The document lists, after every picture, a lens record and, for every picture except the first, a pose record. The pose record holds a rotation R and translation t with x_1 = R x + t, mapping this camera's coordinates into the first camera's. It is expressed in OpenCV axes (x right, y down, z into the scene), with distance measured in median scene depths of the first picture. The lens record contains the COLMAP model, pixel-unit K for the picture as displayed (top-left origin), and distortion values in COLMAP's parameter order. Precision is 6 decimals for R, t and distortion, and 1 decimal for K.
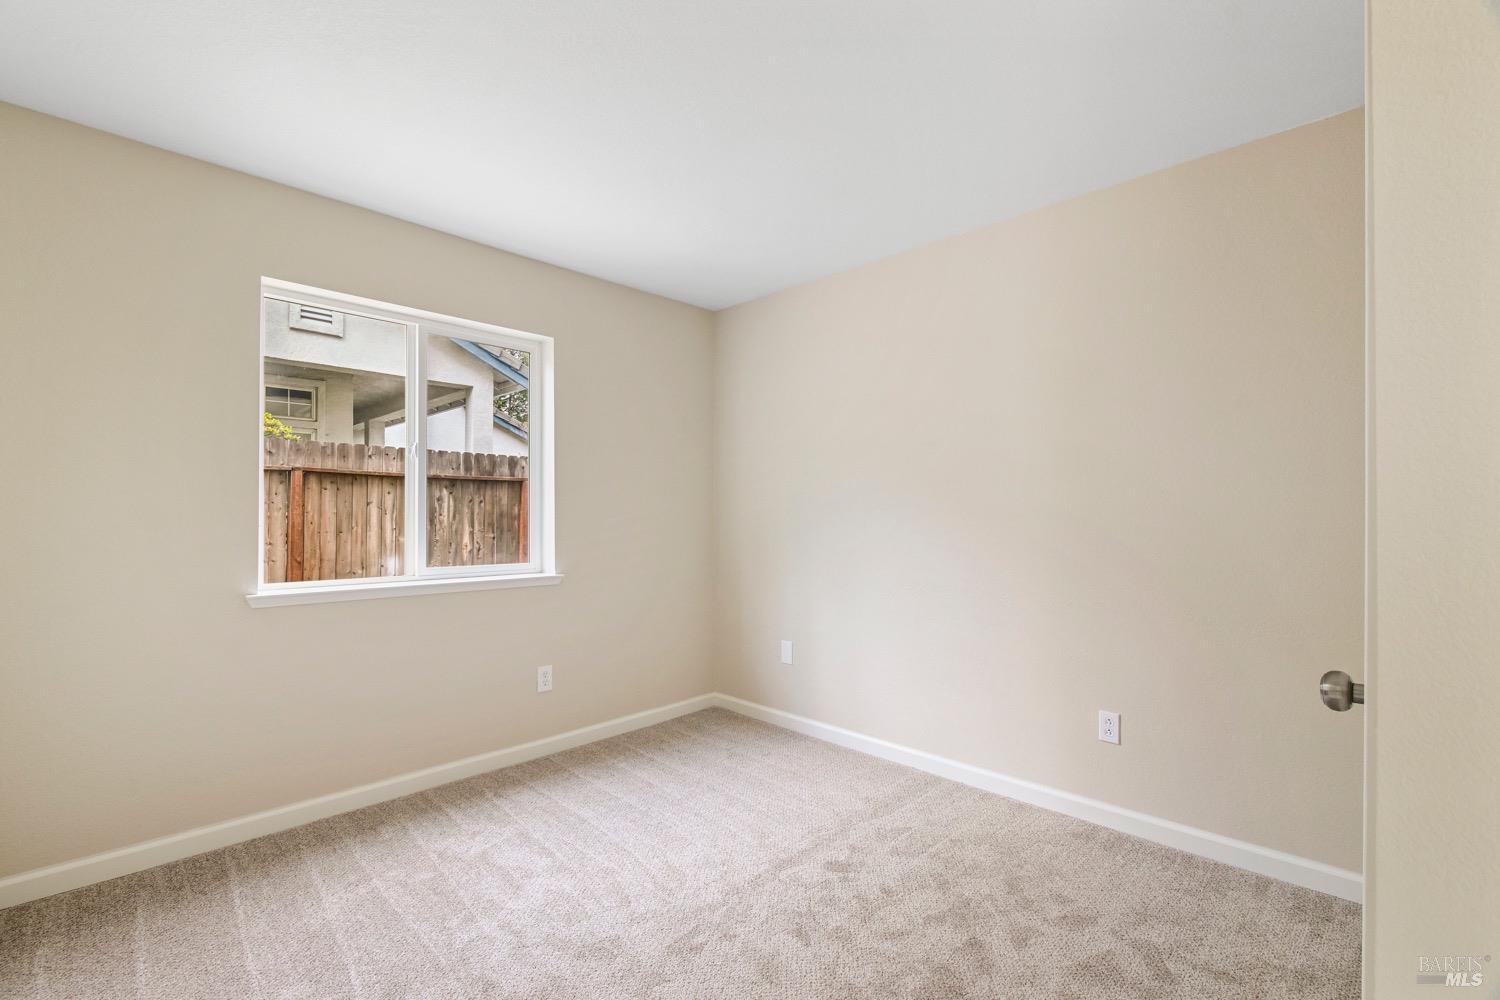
lens RADIAL K [[666.1, 0, 752.3], [0, 666.1, 509.0], [0, 0, 1]] dist [0.005383, -0.002601]
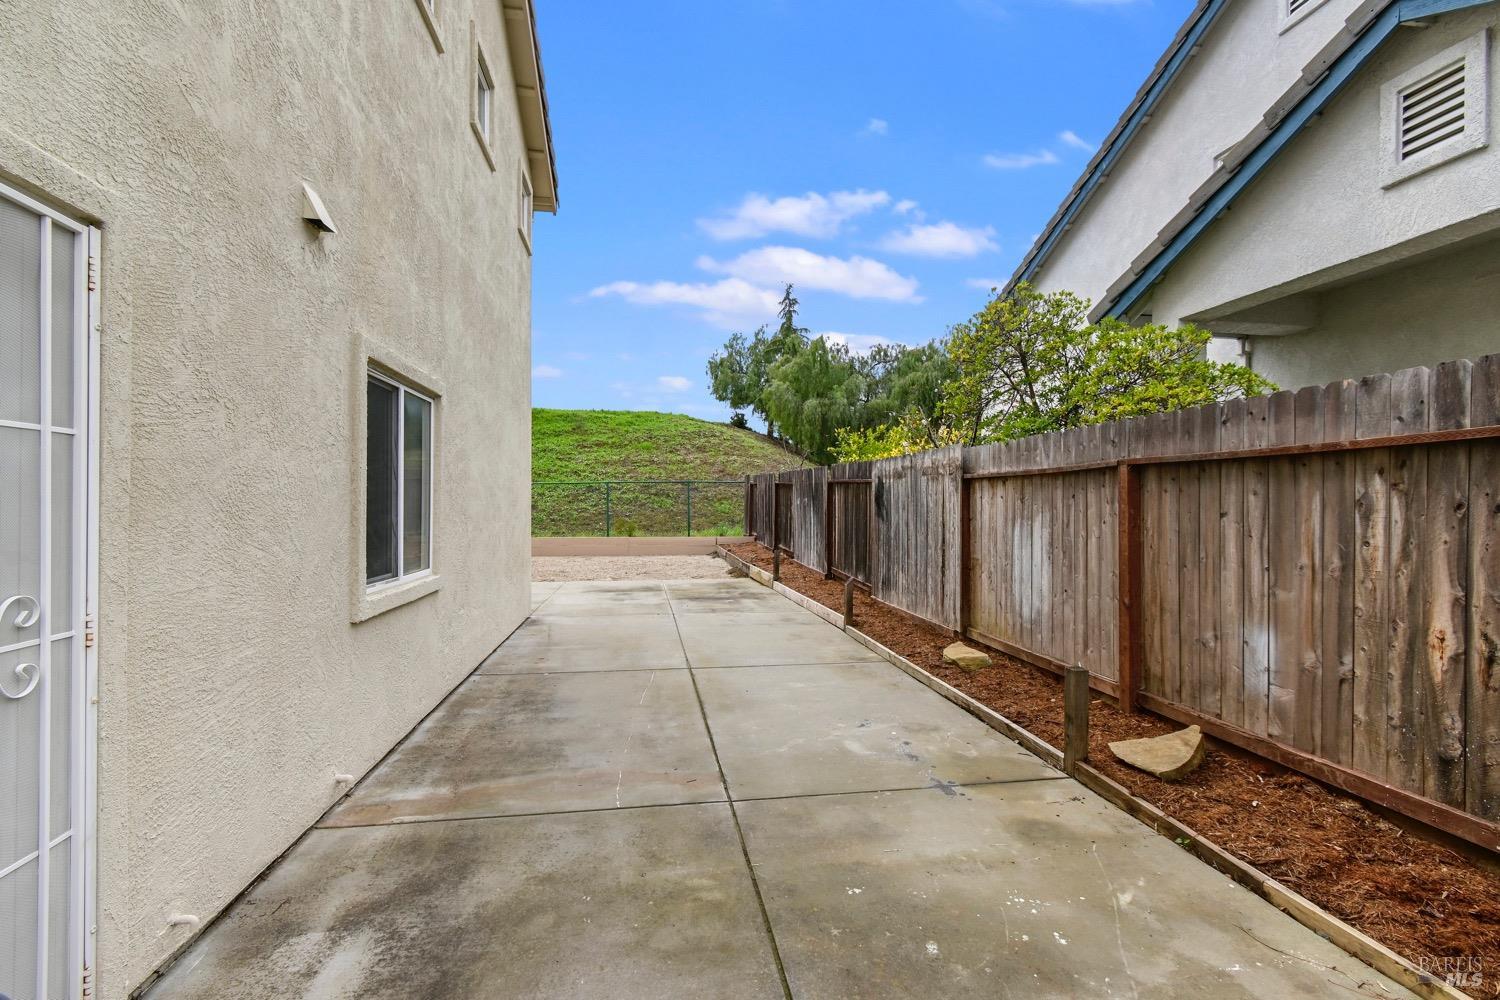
lens RADIAL K [[666.1, 0, 746.3], [0, 666.1, 512.2], [0, 0, 1]] dist [0.005383, -0.002601]
pose [[-0.603524, -0.000022, -0.797345, 0.054416], [0.003173, 0.999992, -0.002429, -0.009798], [0.797338, -0.003996, -0.603519, 0.949990]]
